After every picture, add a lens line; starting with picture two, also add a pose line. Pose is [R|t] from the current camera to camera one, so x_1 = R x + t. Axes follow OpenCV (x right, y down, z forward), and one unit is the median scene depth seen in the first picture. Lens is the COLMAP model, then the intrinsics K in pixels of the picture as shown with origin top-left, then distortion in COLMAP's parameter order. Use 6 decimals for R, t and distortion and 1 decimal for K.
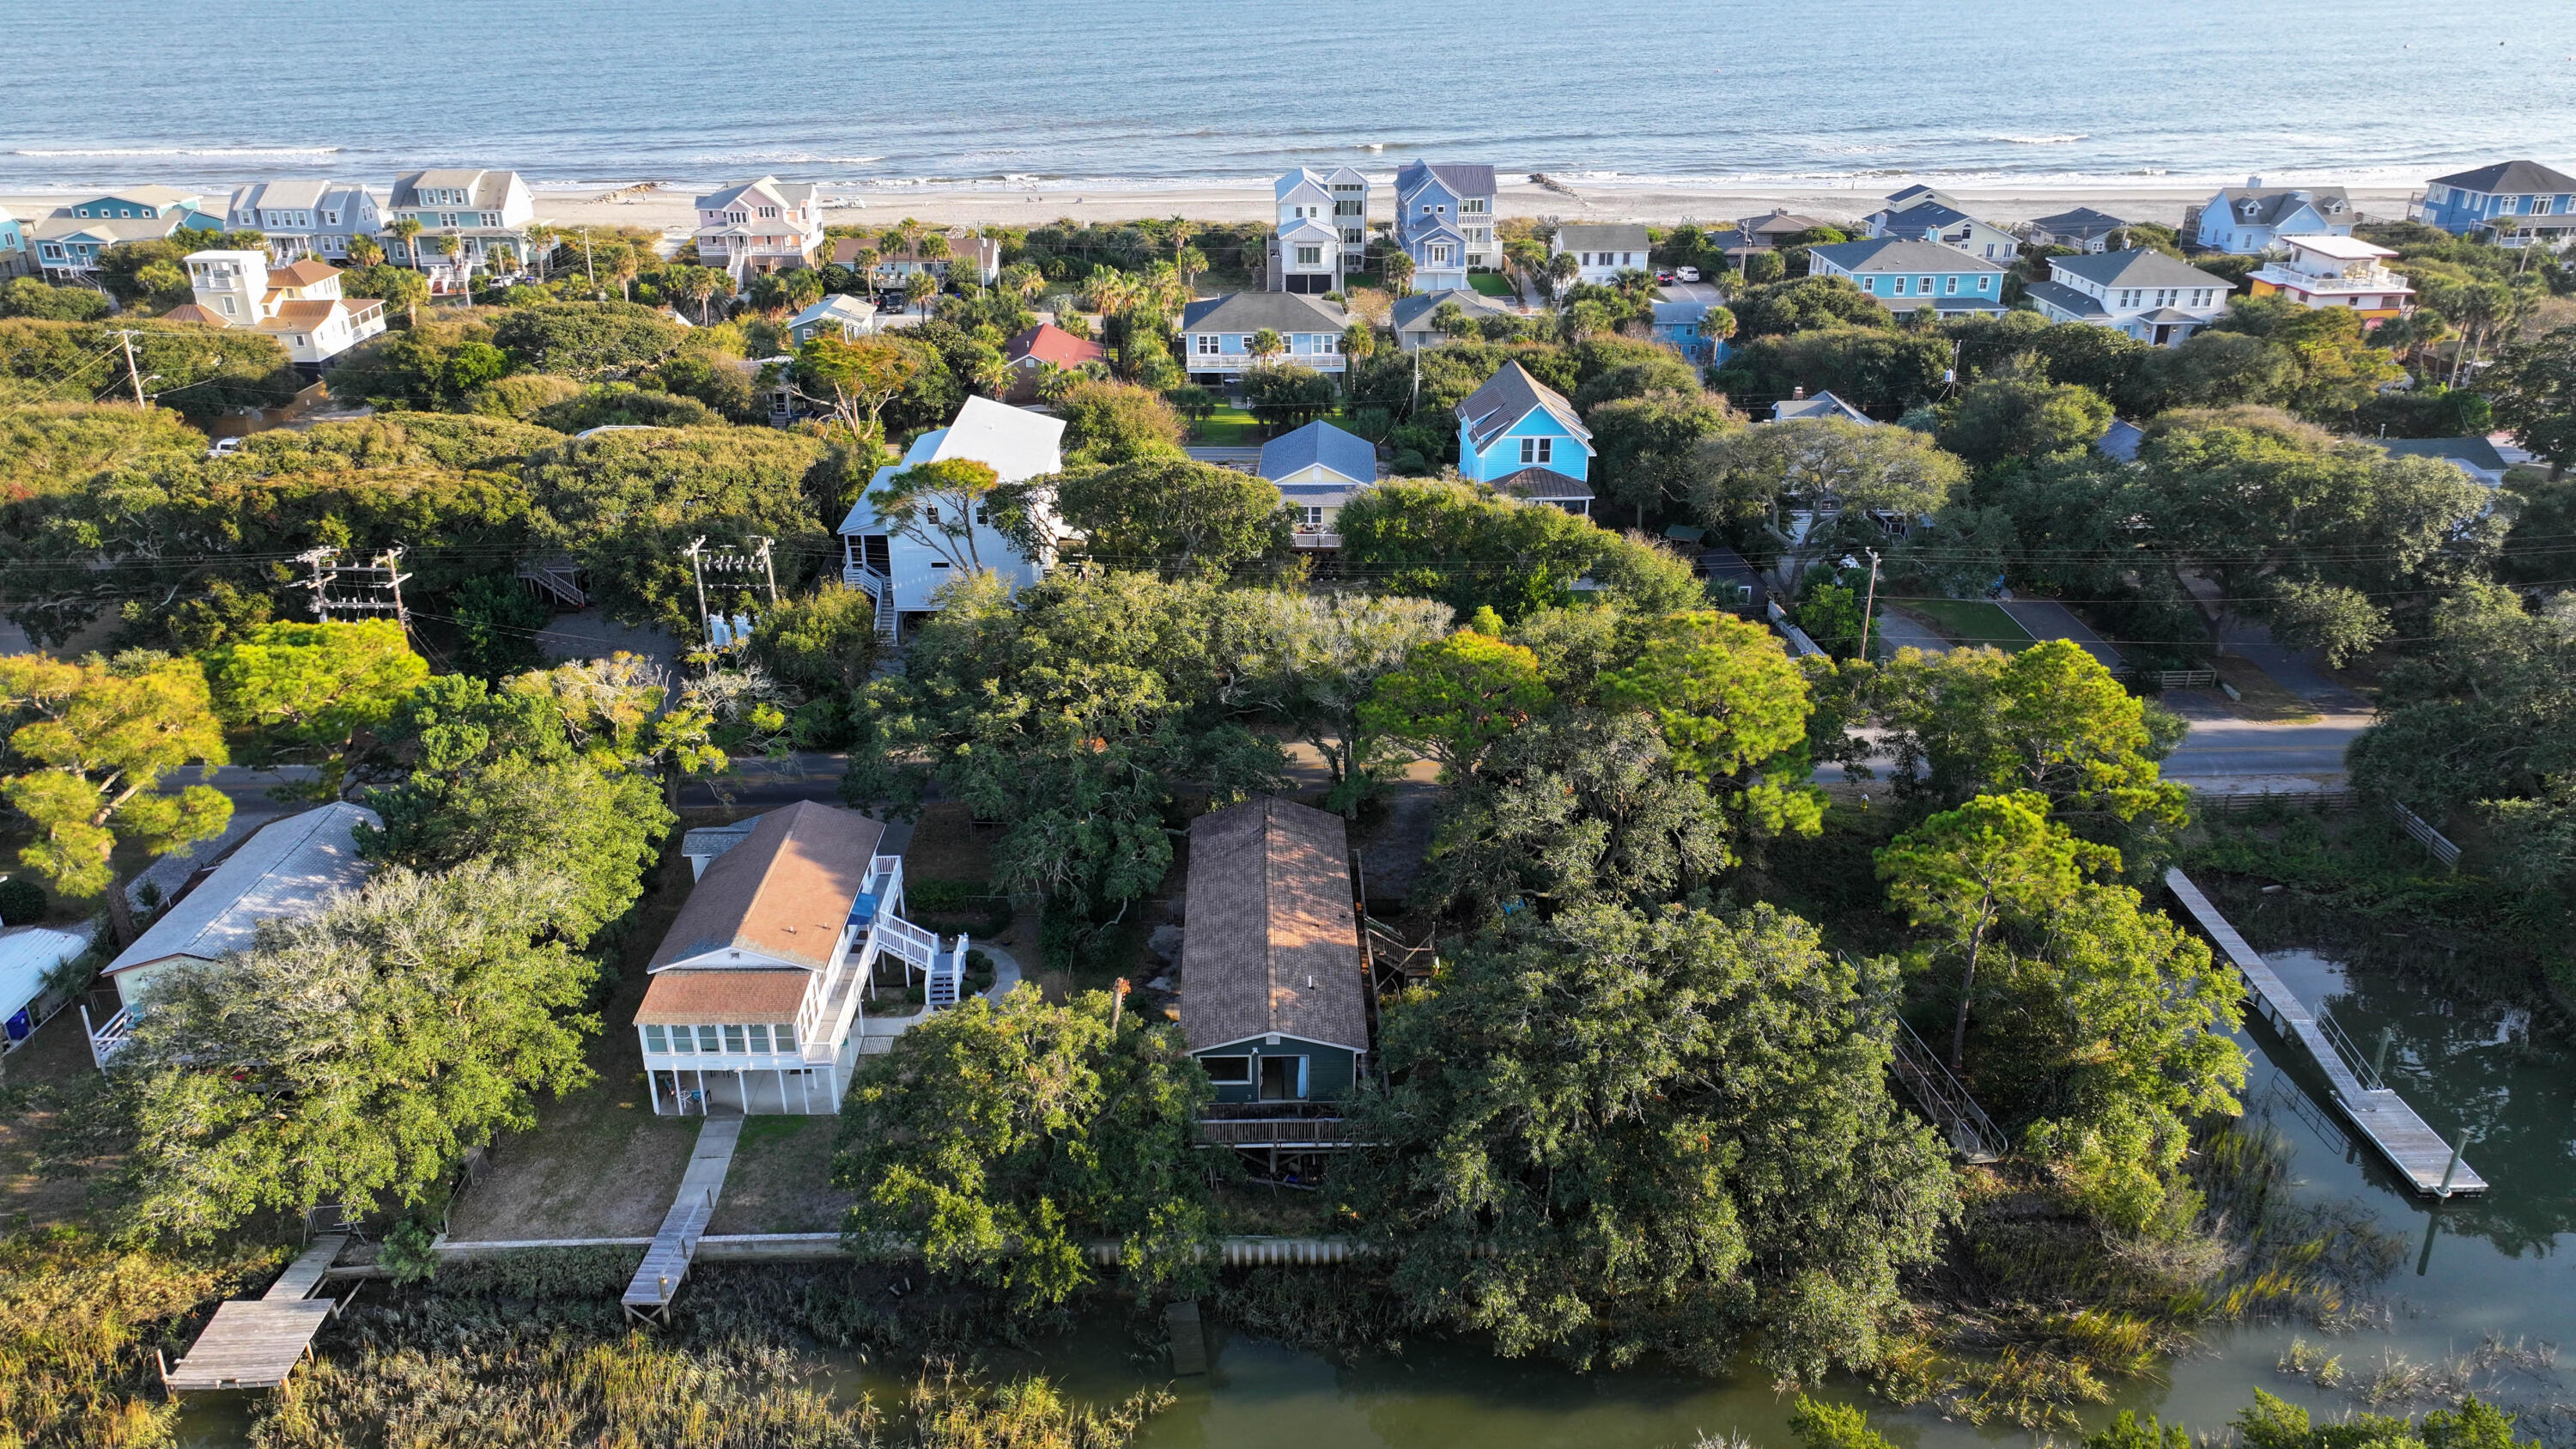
lens RADIAL K [[1810.1, 0, 1291.3], [0, 1810.1, 712.3], [0, 0, 1]] dist [-0.003479, 0.021729]
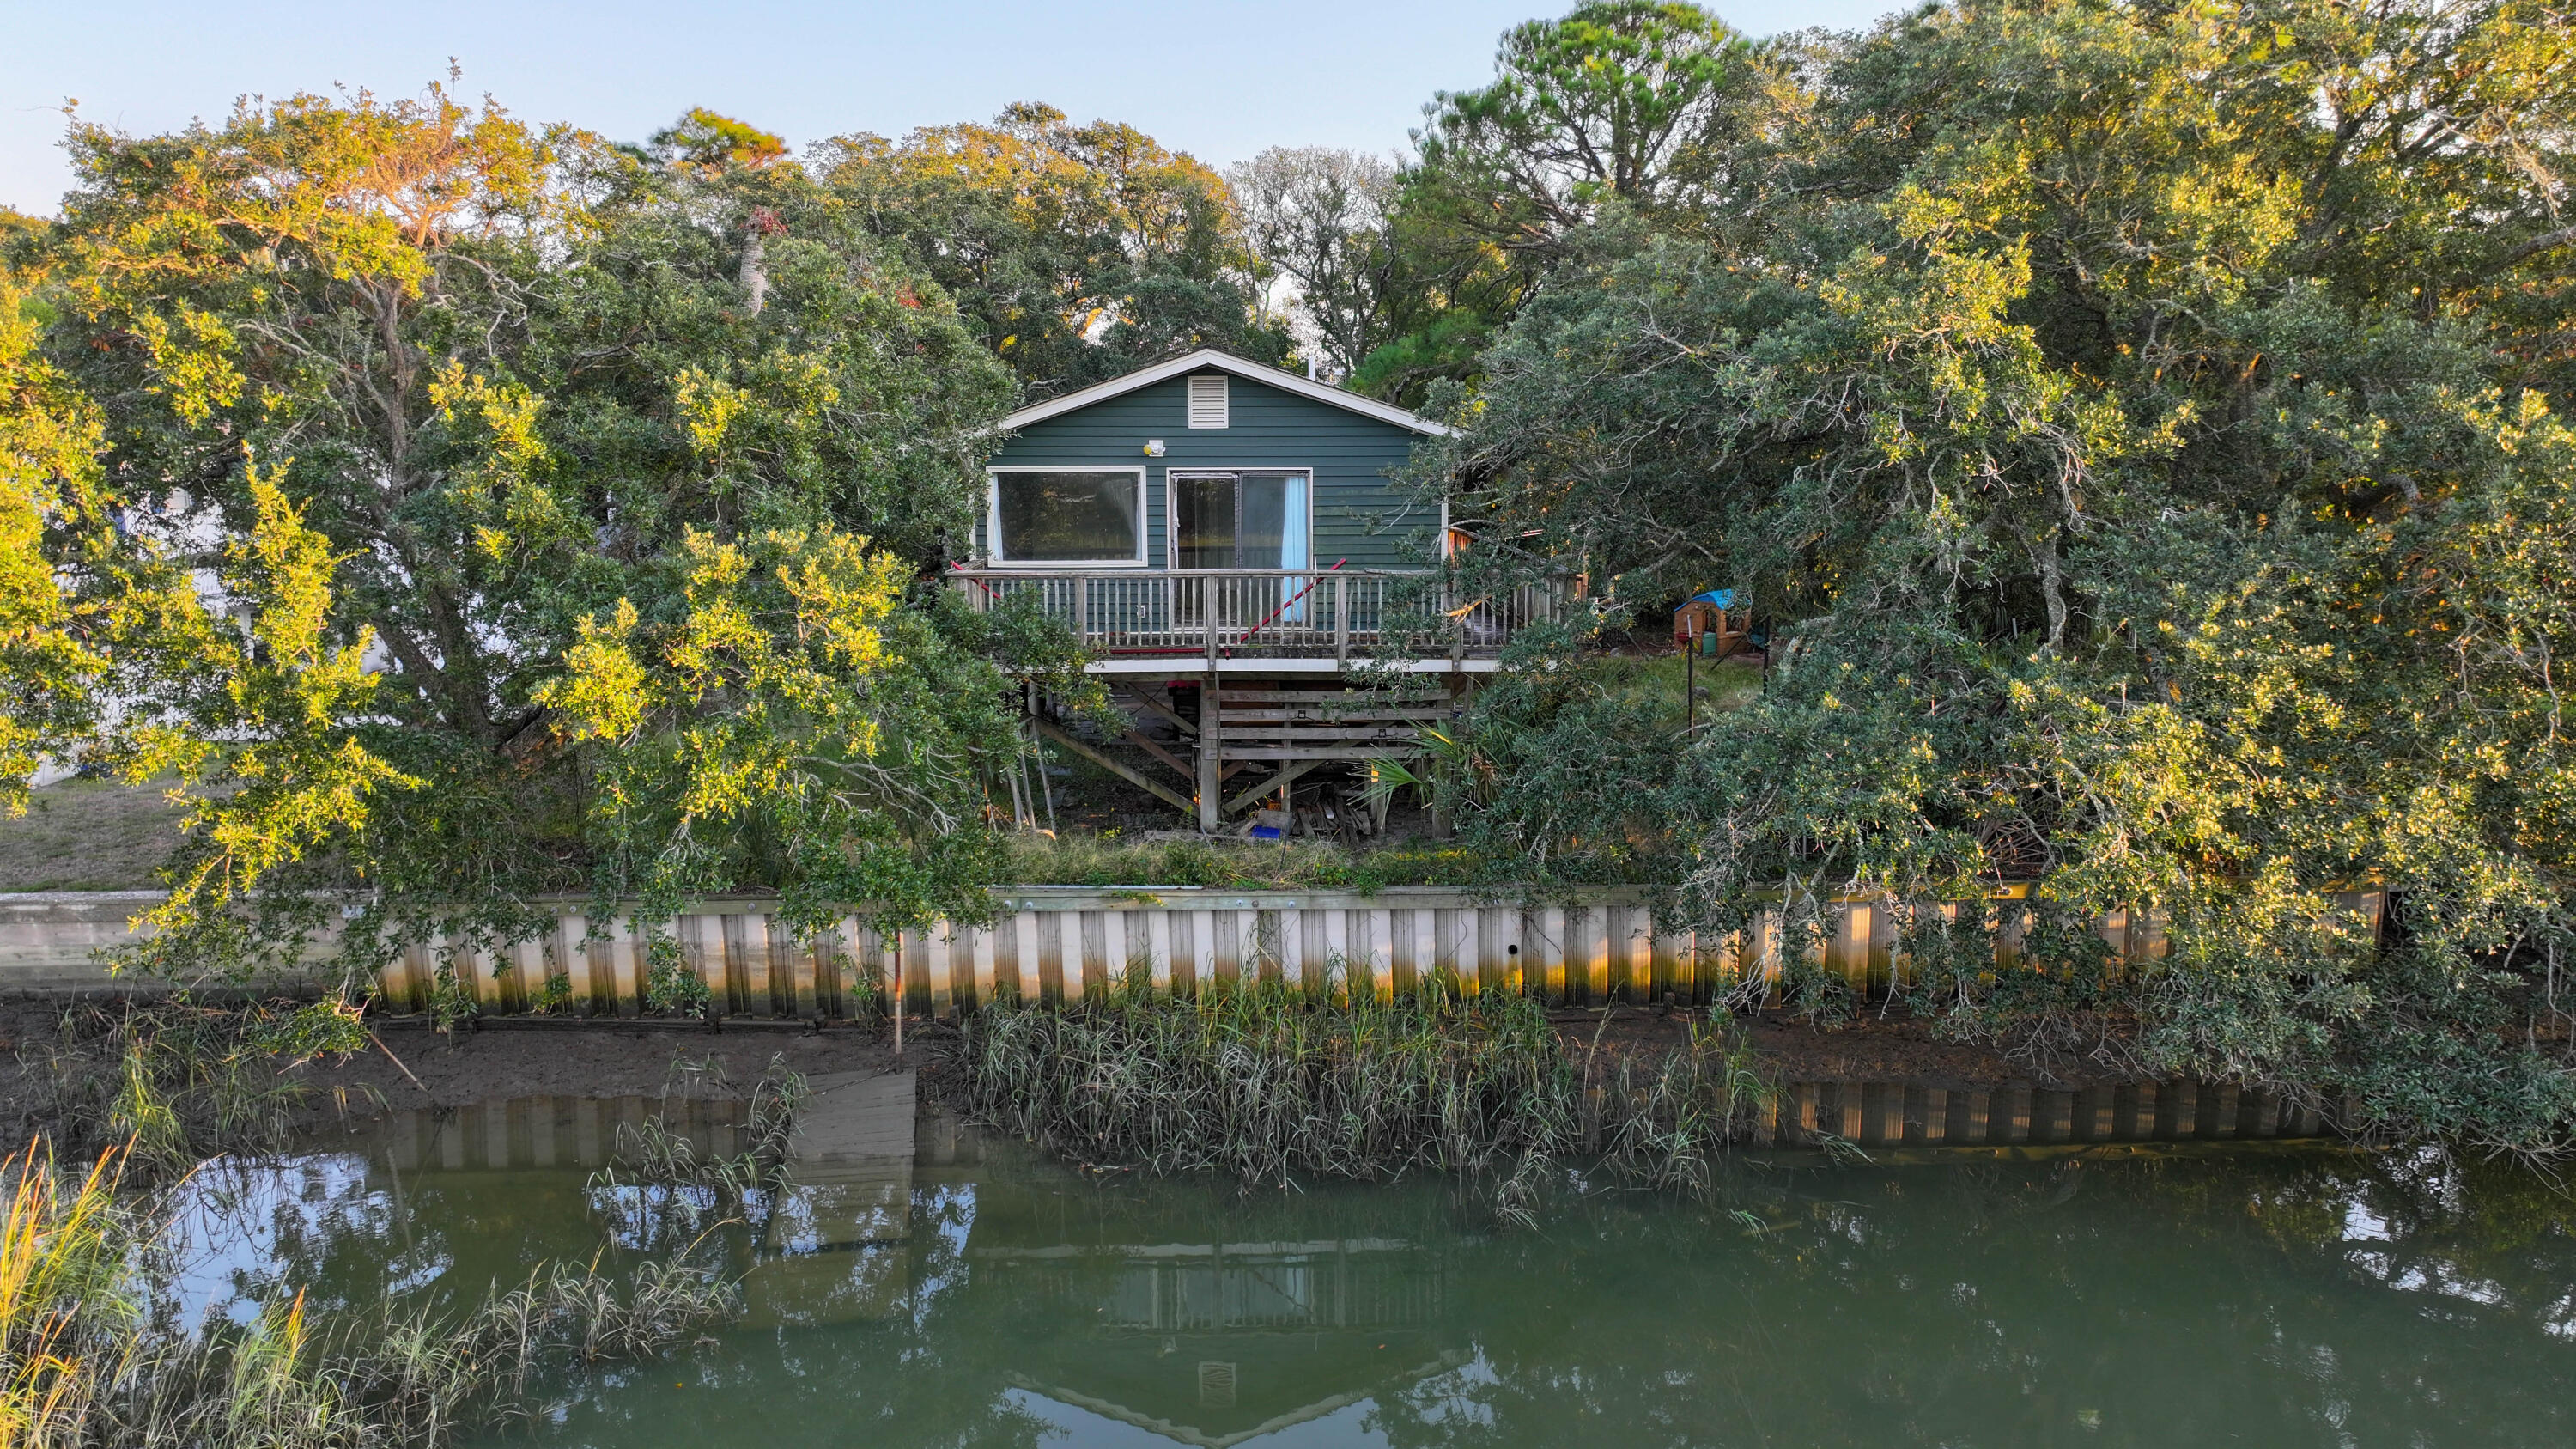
lens RADIAL K [[1810.1, 0, 1291.3], [0, 1810.1, 712.3], [0, 0, 1]] dist [-0.003479, 0.021729]
pose [[0.999934, -0.004146, 0.010710, 0.001344], [0.006822, 0.964646, -0.263459, 0.236488], [-0.009239, 0.263515, 0.964611, 0.493249]]
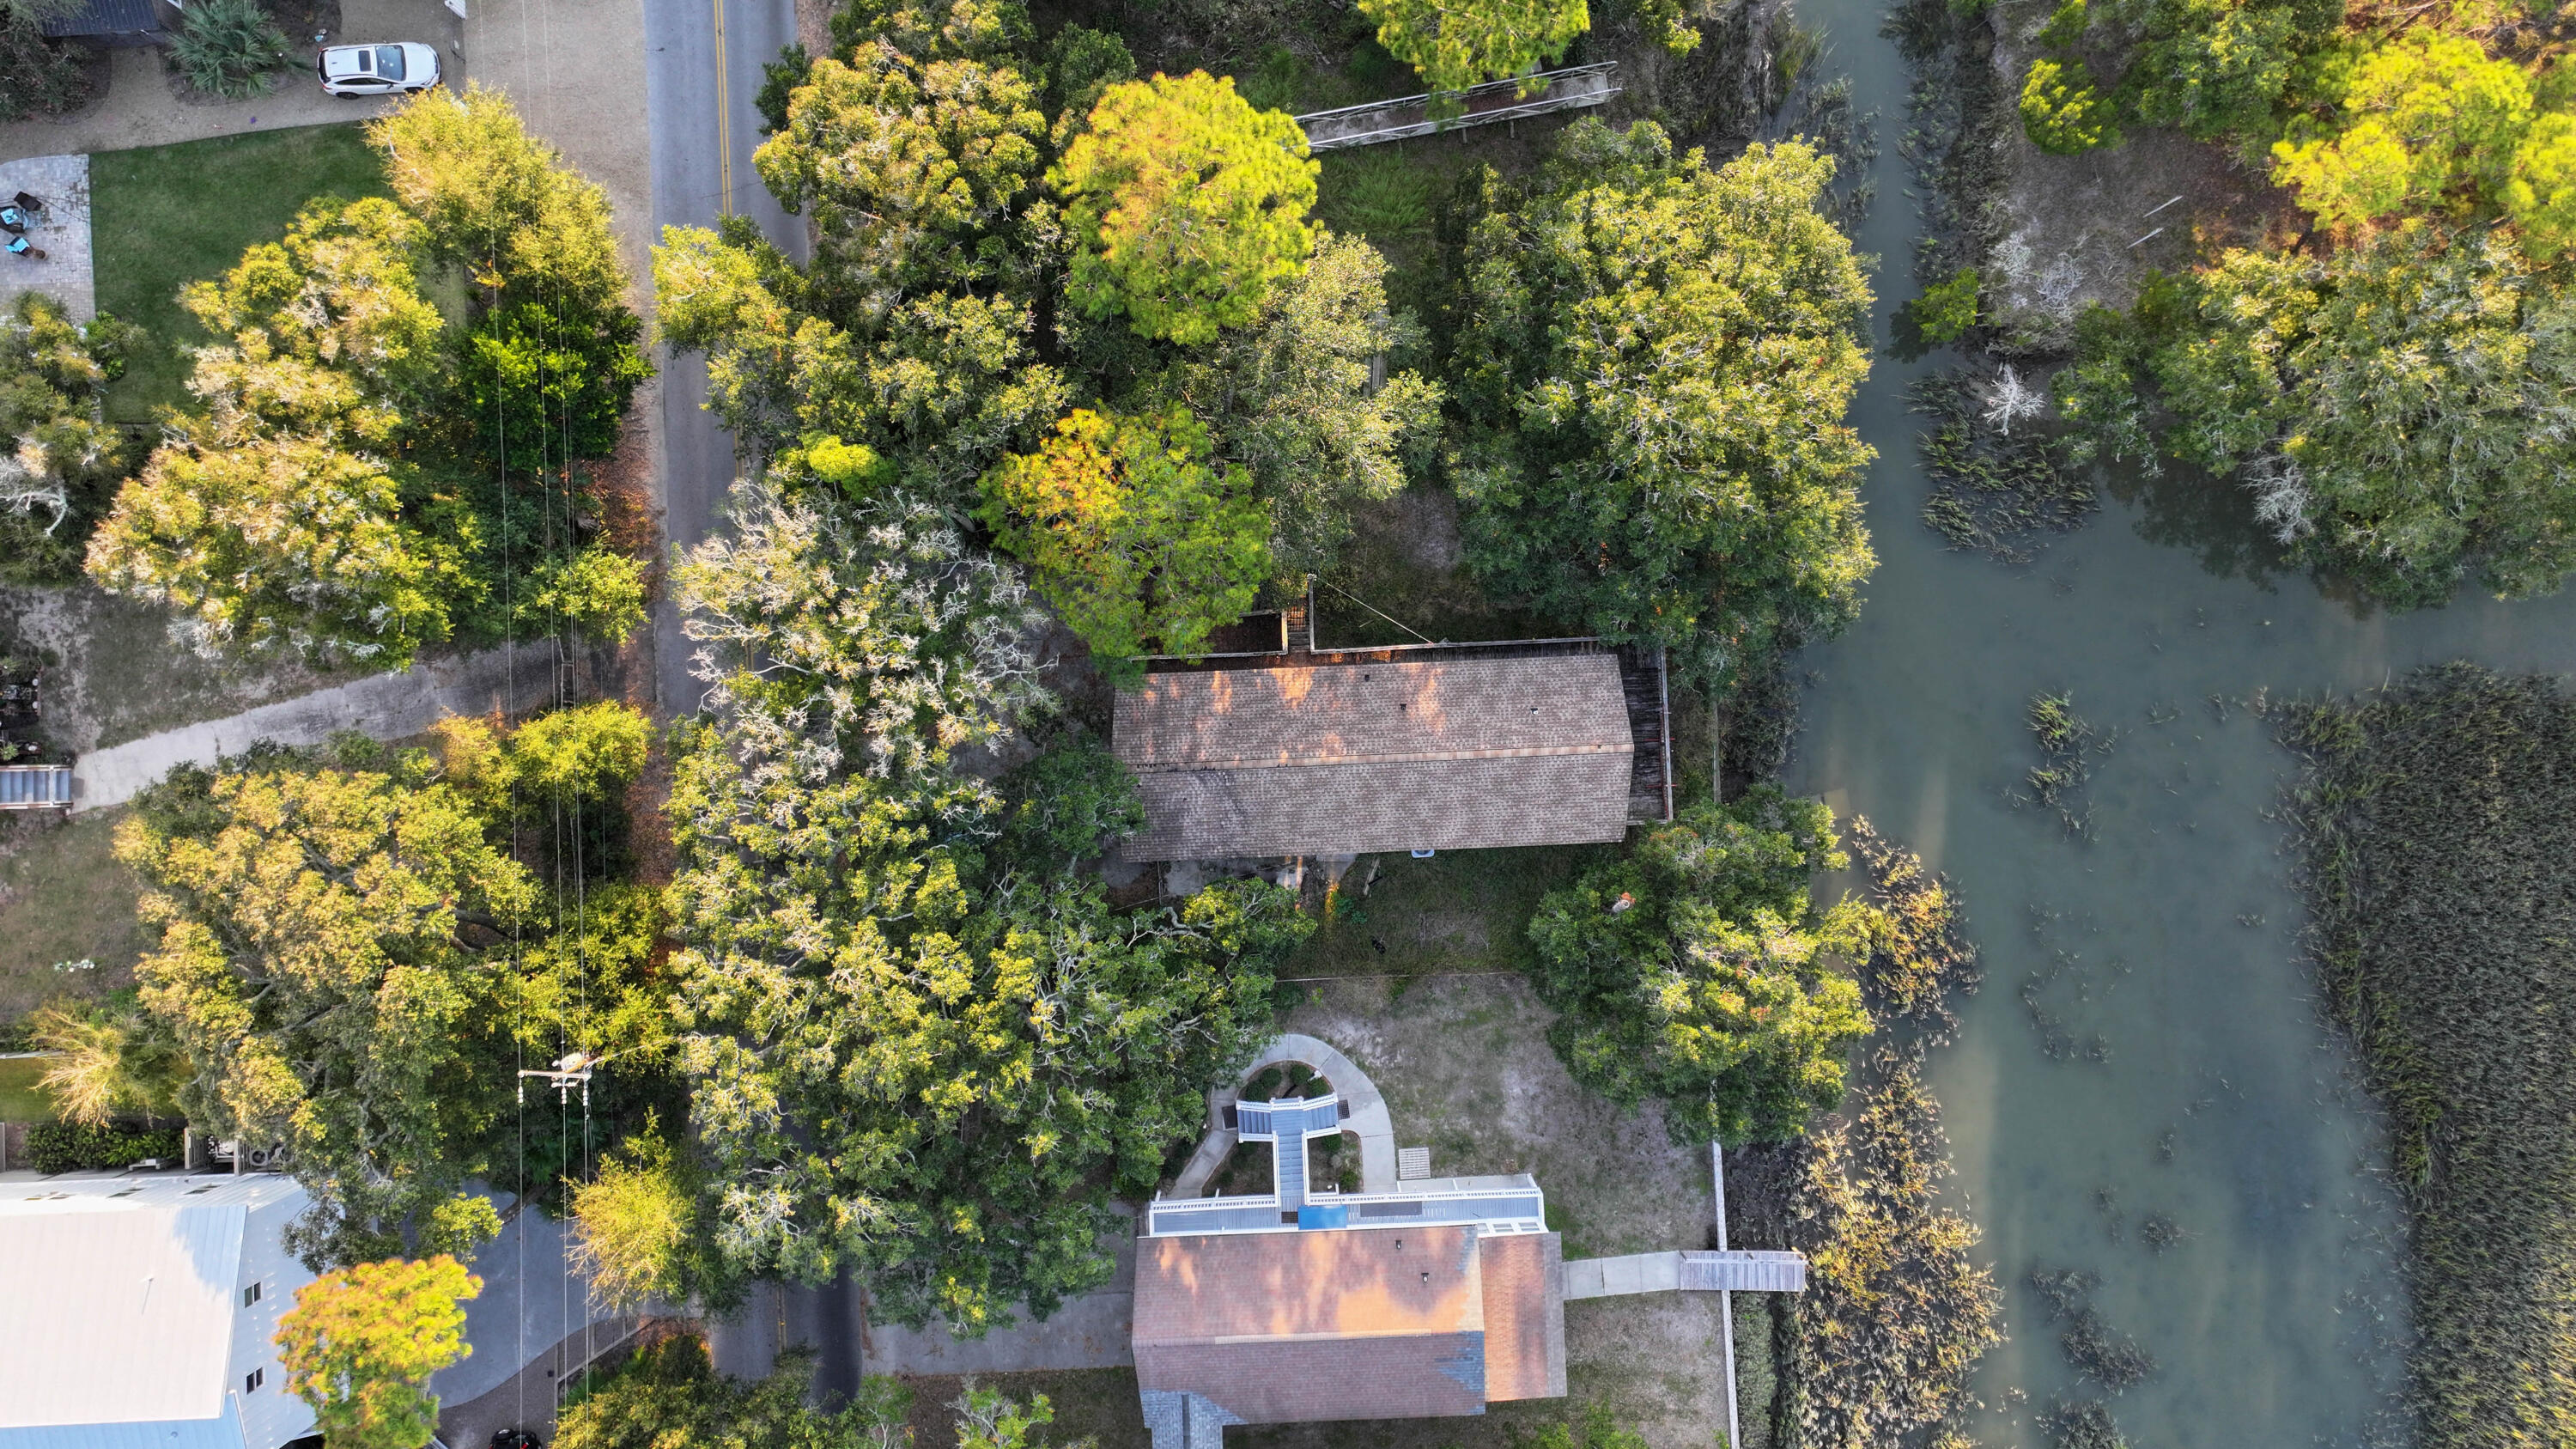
lens RADIAL K [[1810.1, 0, 1291.3], [0, 1810.1, 712.3], [0, 0, 1]] dist [-0.003479, 0.021729]
pose [[-0.014573, -0.999894, -0.000465, 0.010323], [0.387730, -0.006080, 0.921753, -0.597465], [-0.921658, 0.013253, 0.387777, 0.559605]]
